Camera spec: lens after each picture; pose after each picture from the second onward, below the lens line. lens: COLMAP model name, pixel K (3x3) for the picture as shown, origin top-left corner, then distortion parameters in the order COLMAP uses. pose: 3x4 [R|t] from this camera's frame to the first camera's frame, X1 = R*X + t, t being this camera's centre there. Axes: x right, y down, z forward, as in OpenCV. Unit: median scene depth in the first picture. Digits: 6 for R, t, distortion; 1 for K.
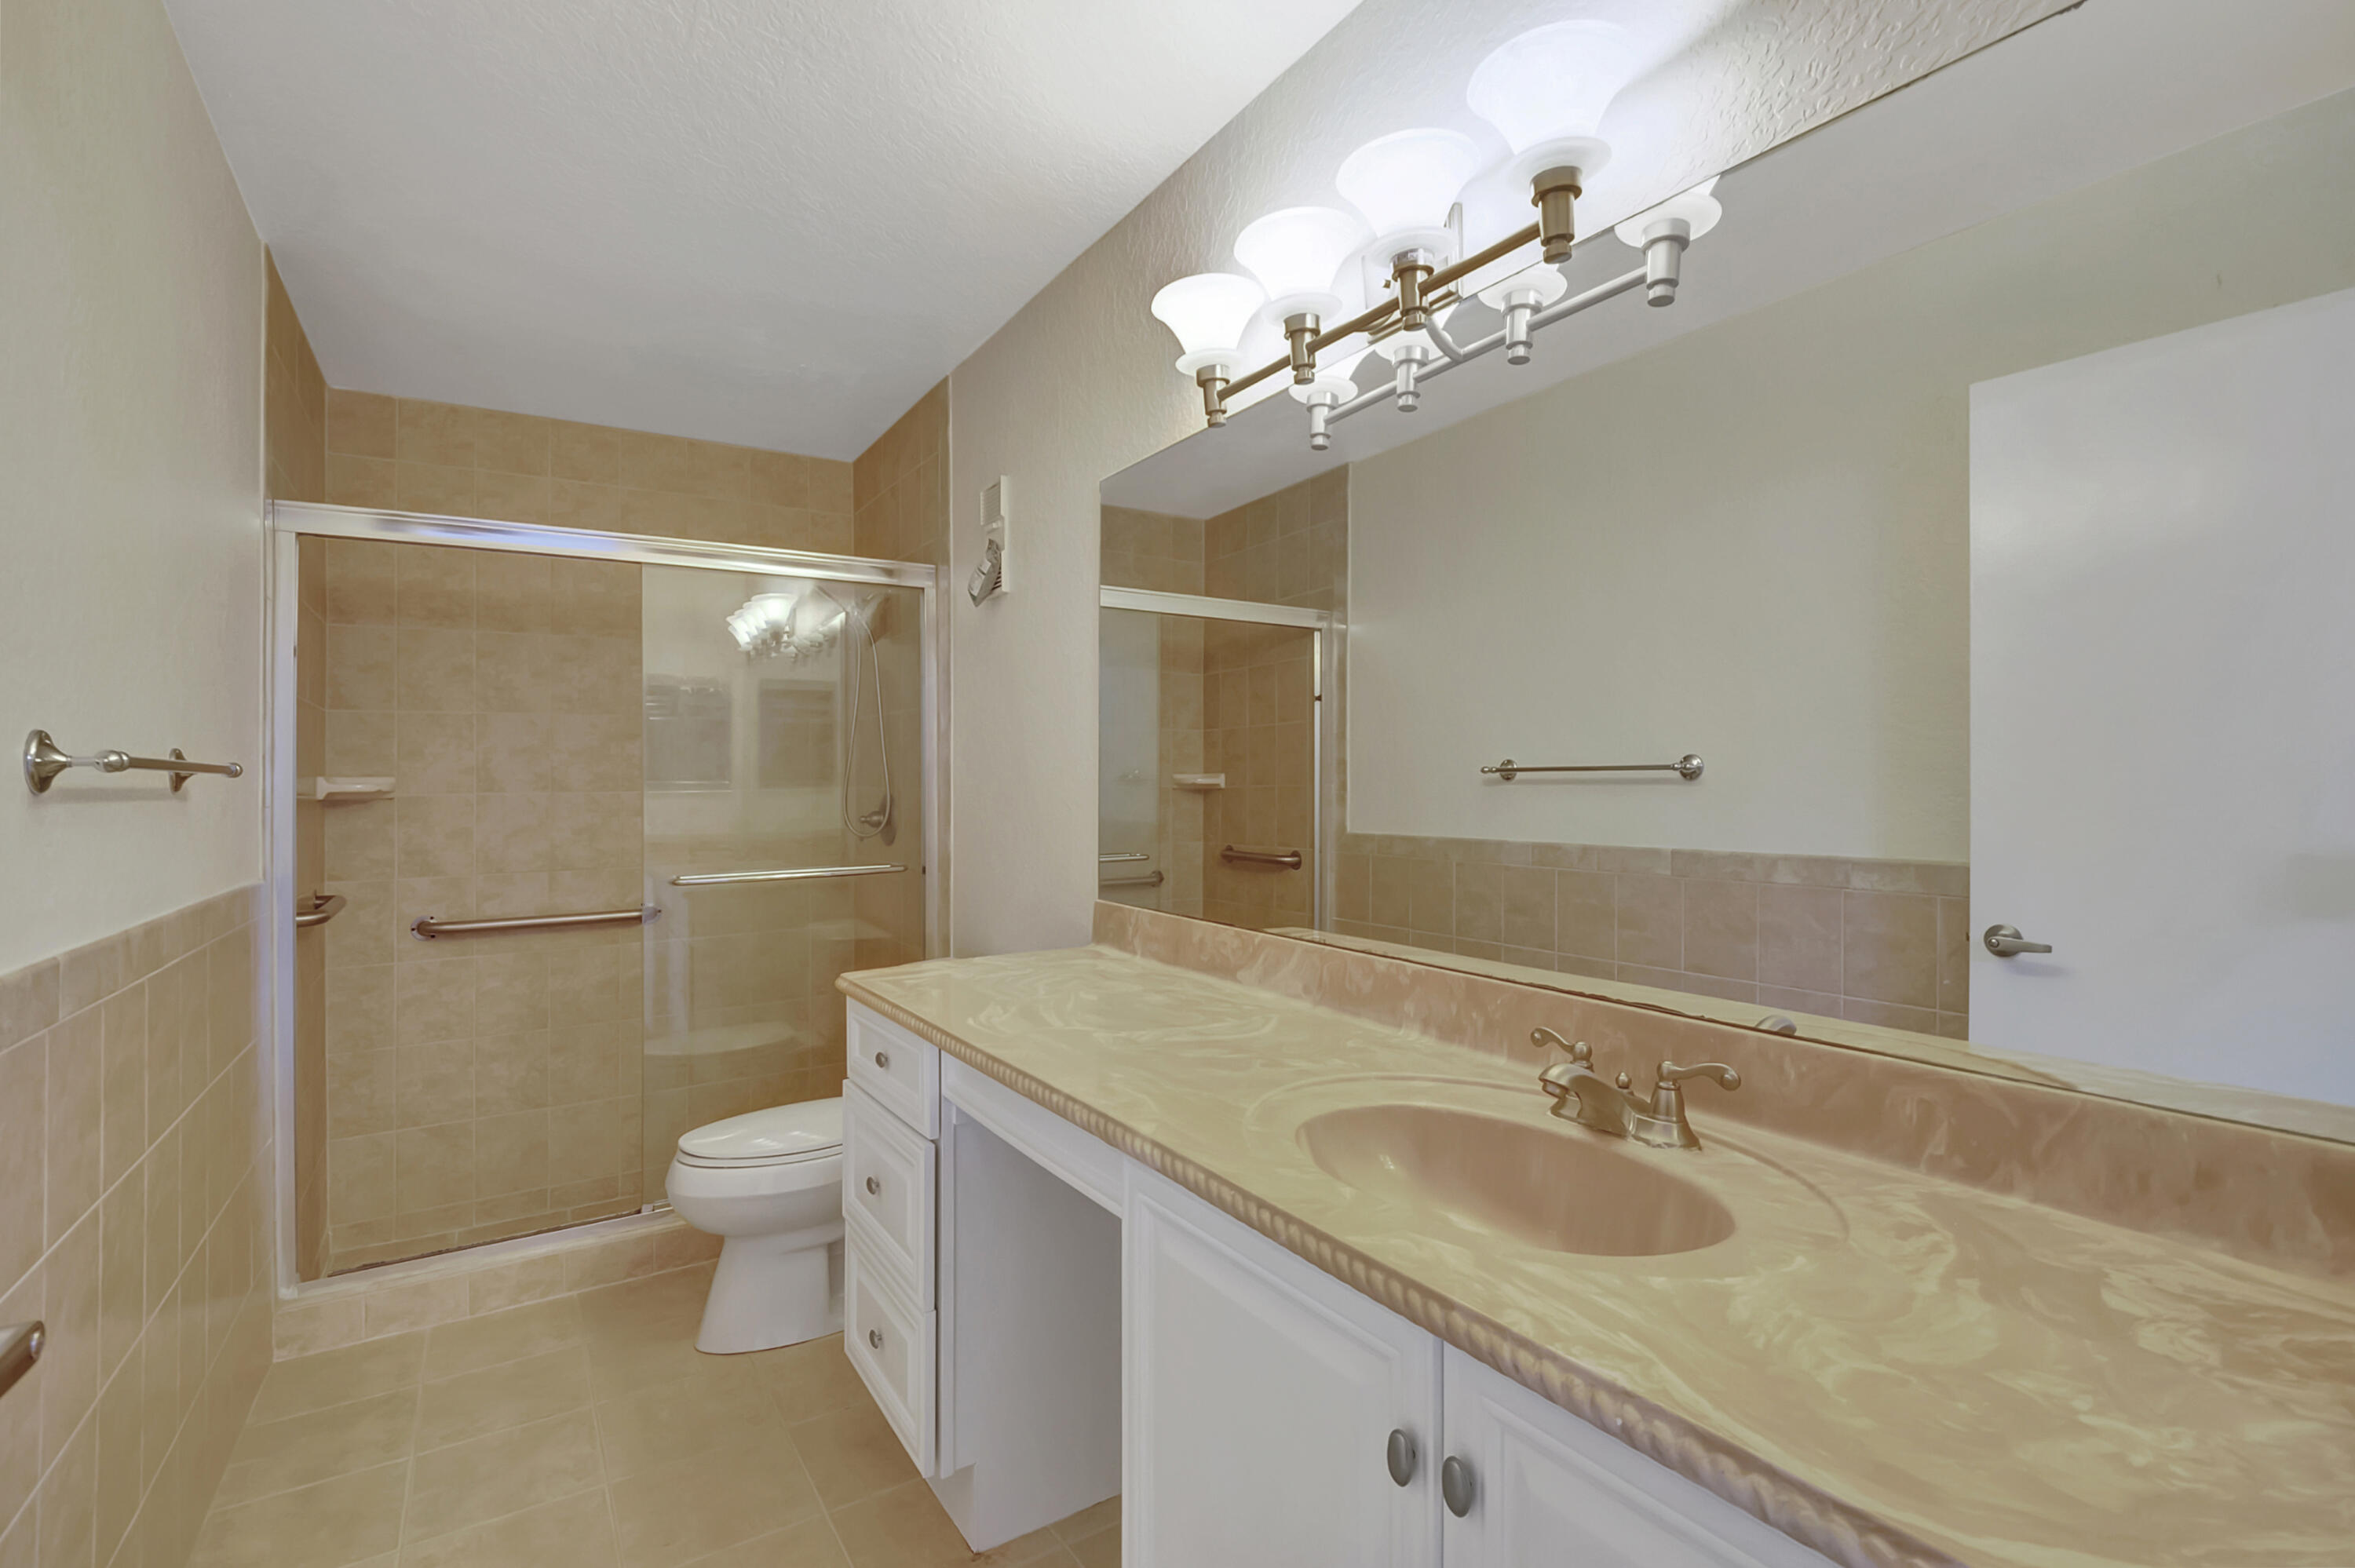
lens RADIAL K [[1043.9, 0, 1175.8], [0, 1043.9, 760.3], [0, 0, 1]] dist [-0.002857, -0.011734]
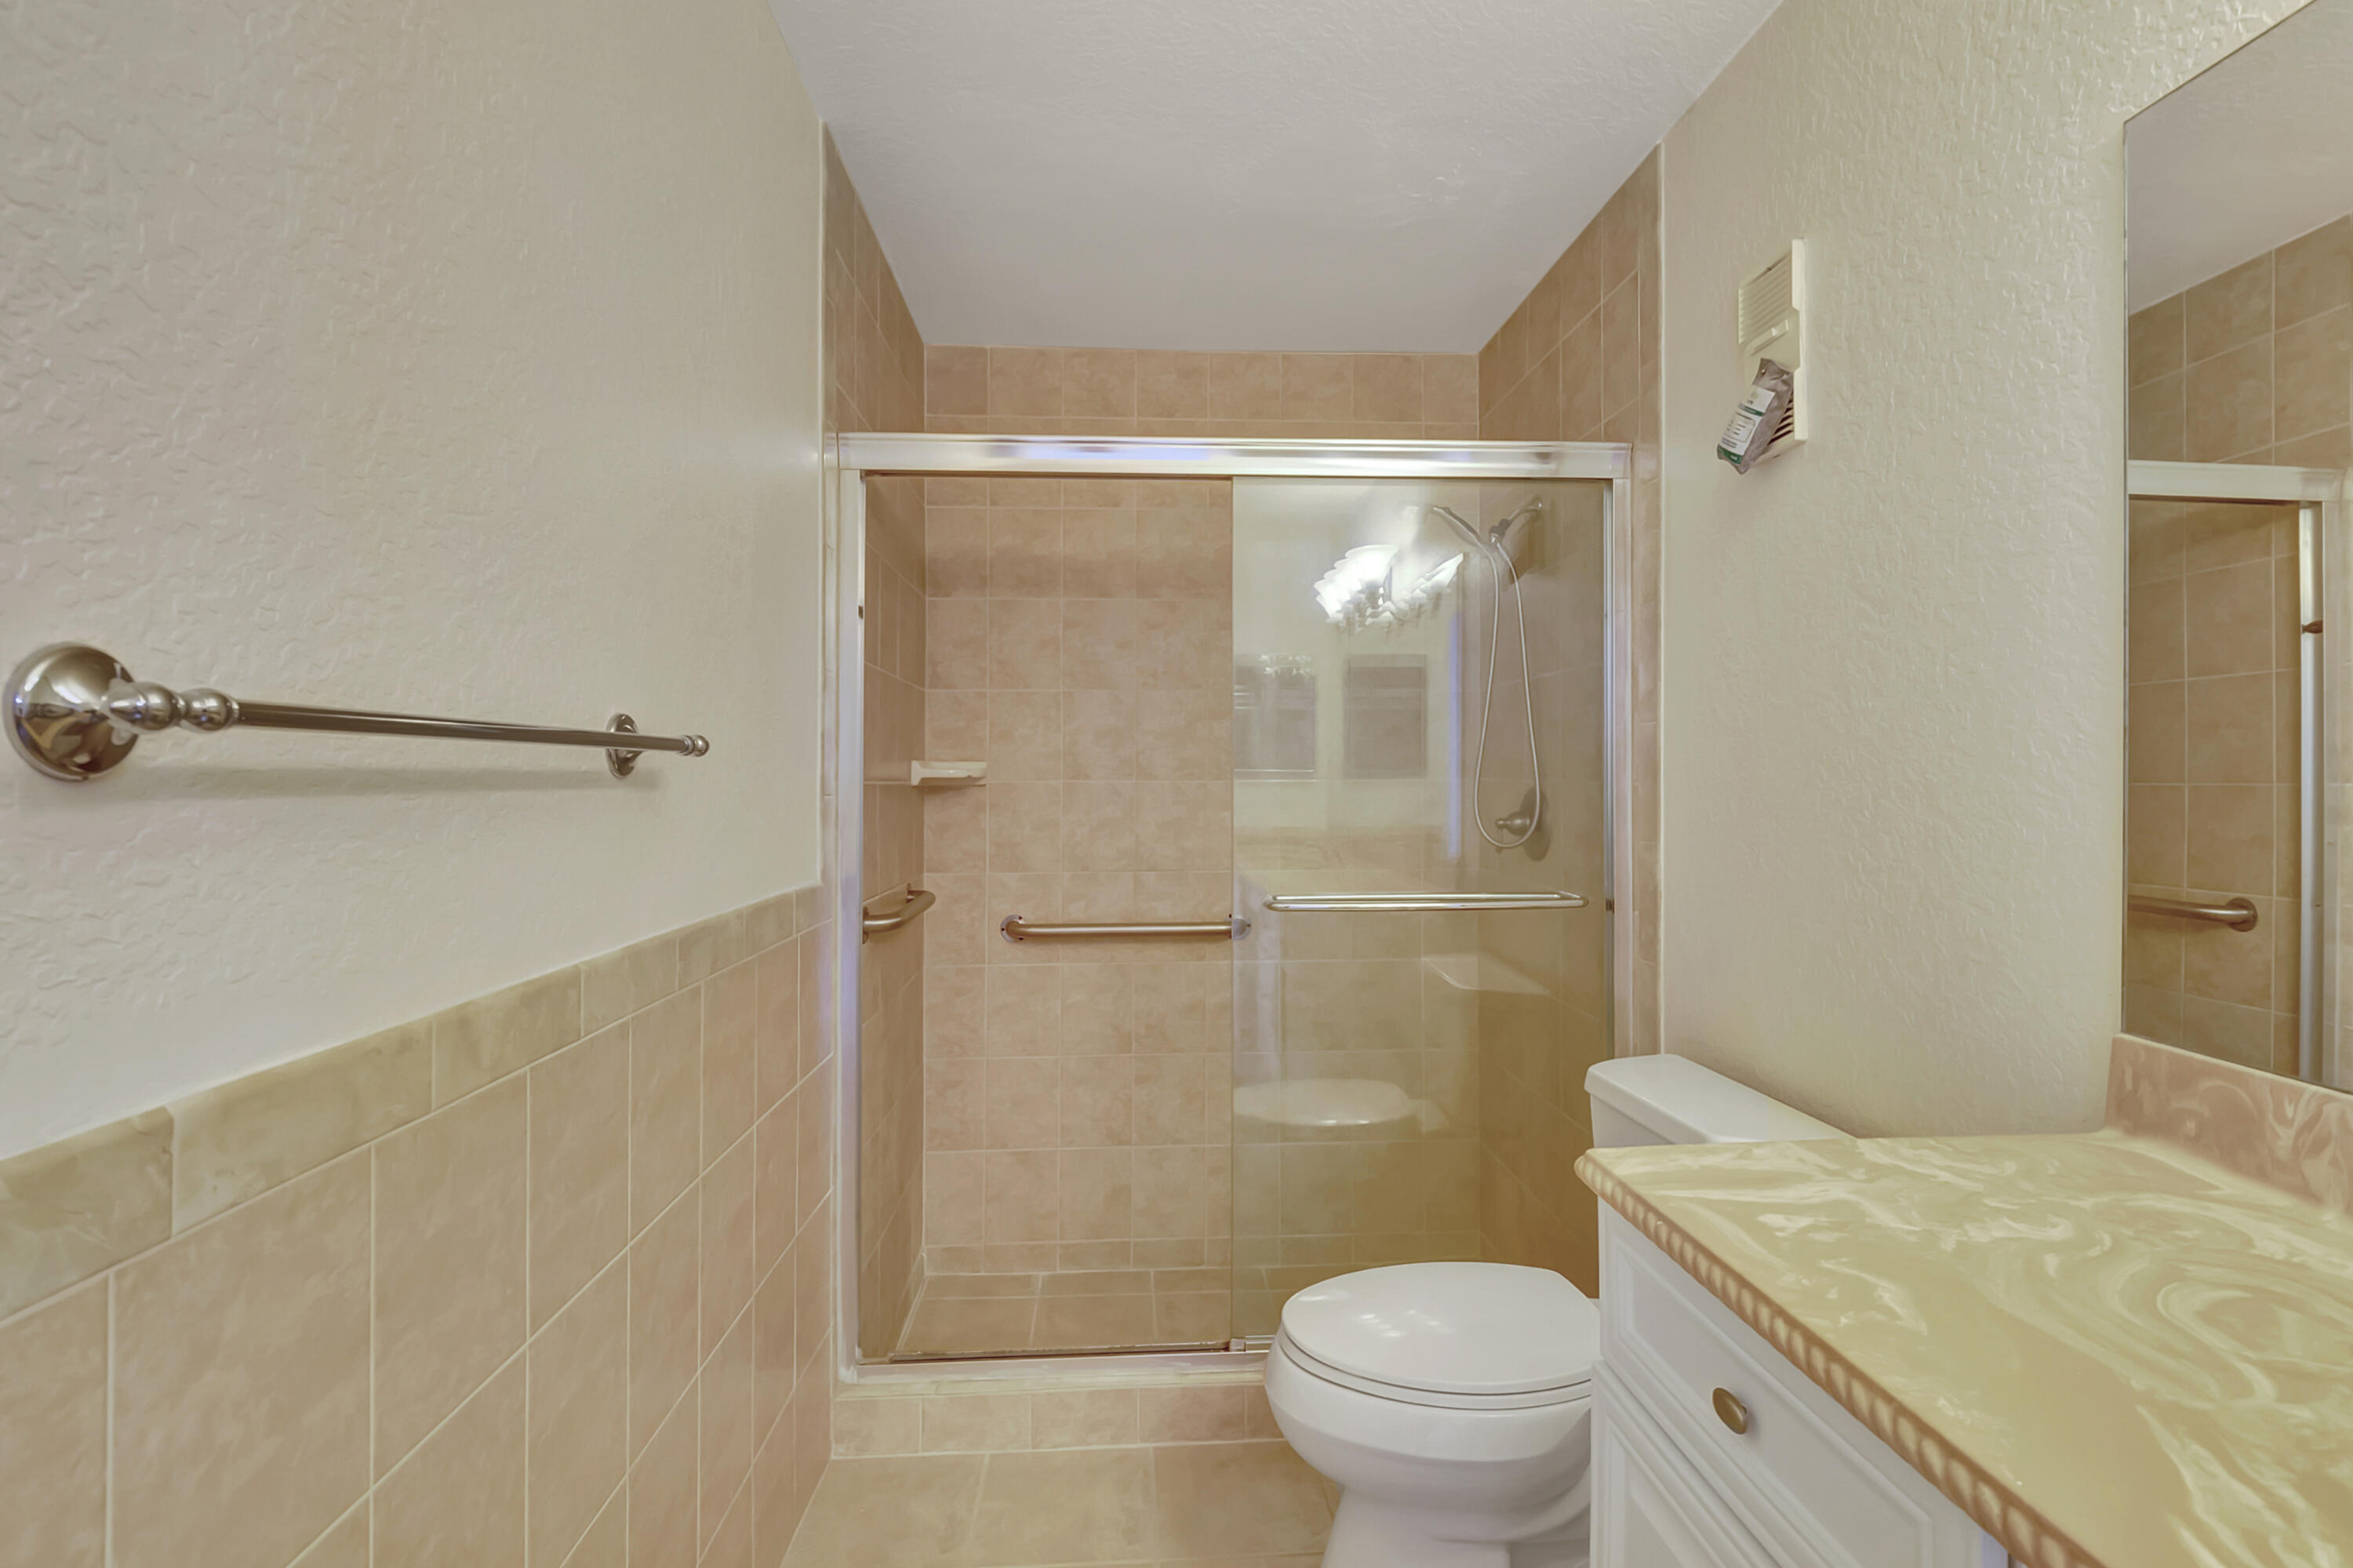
lens RADIAL K [[1043.2, 0, 1174.8], [0, 1043.2, 760.3], [0, 0, 1]] dist [-0.002857, -0.011734]
pose [[0.865599, 0.004059, -0.500721, -0.152034], [0.000762, 0.999955, 0.009423, 0.006613], [0.500736, -0.008538, 0.865558, 0.292738]]
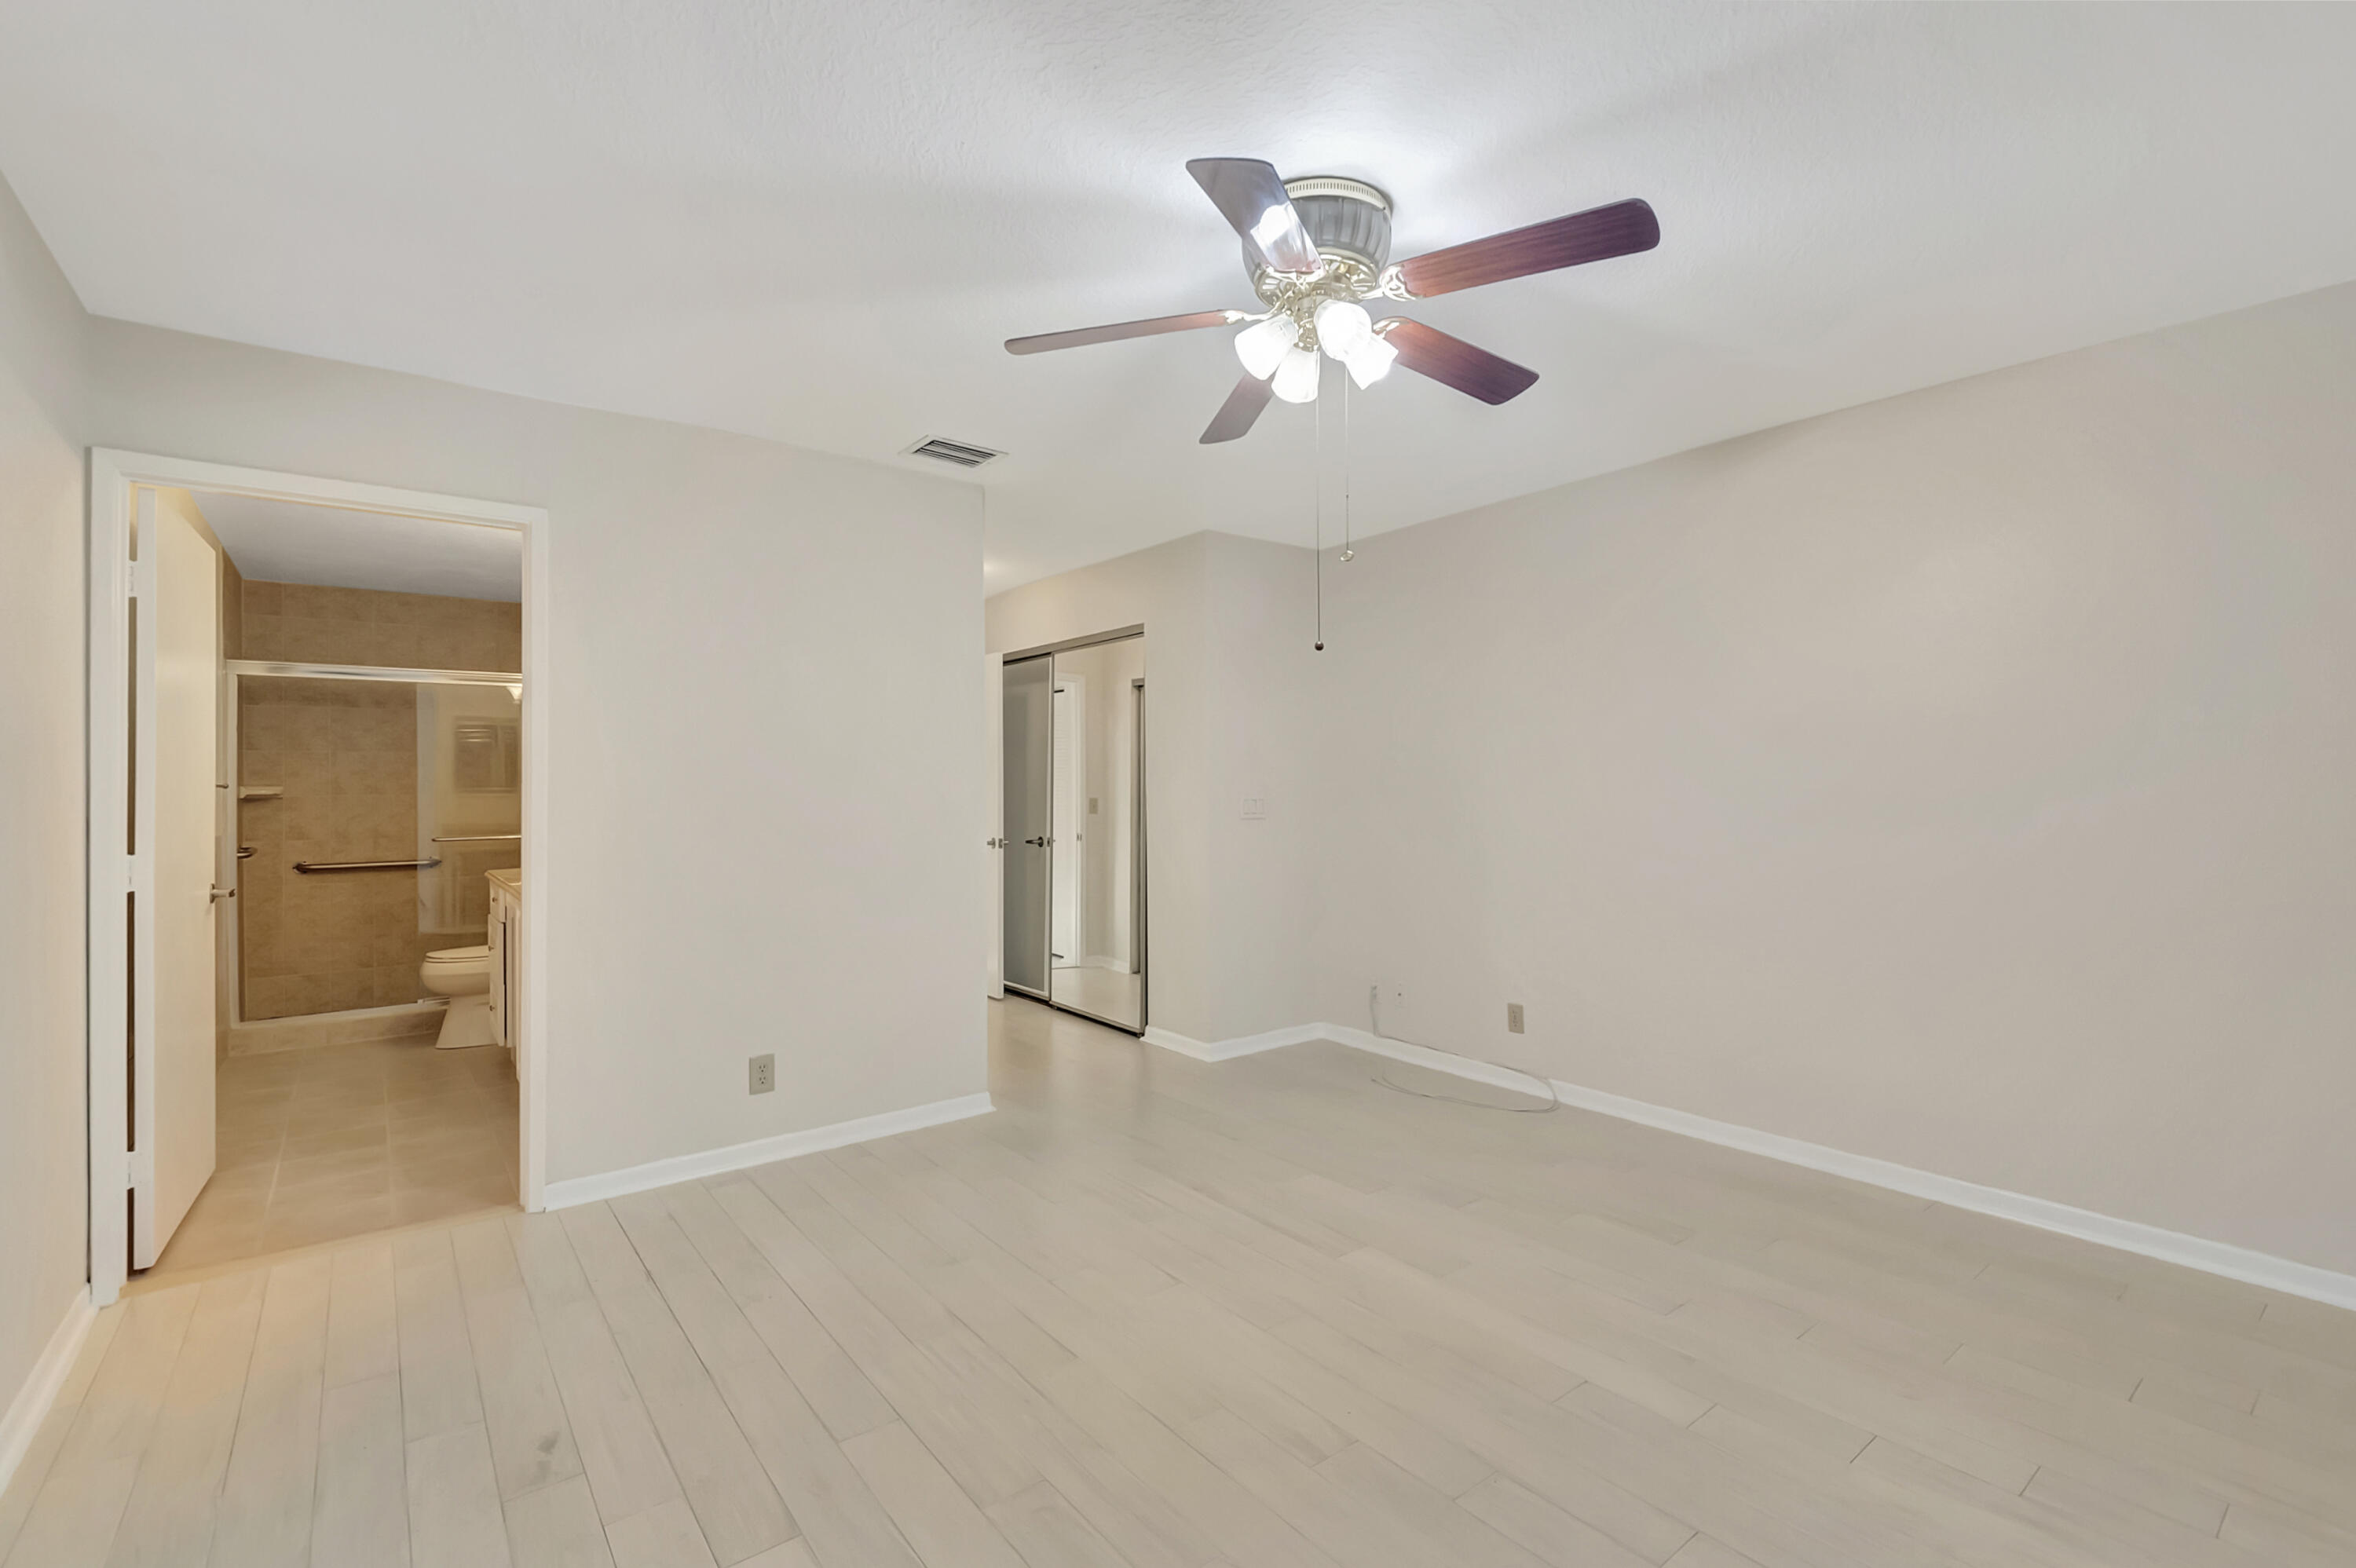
lens RADIAL K [[1017.1, 0, 1178.0], [0, 1017.1, 784.0], [0, 0, 1]] dist [-0.002527, -0.007134]
pose [[0.994778, 0.009371, 0.101635, 0.657586], [-0.011573, 0.999710, 0.021097, -0.045130], [-0.101408, -0.022163, 0.994598, -0.961781]]
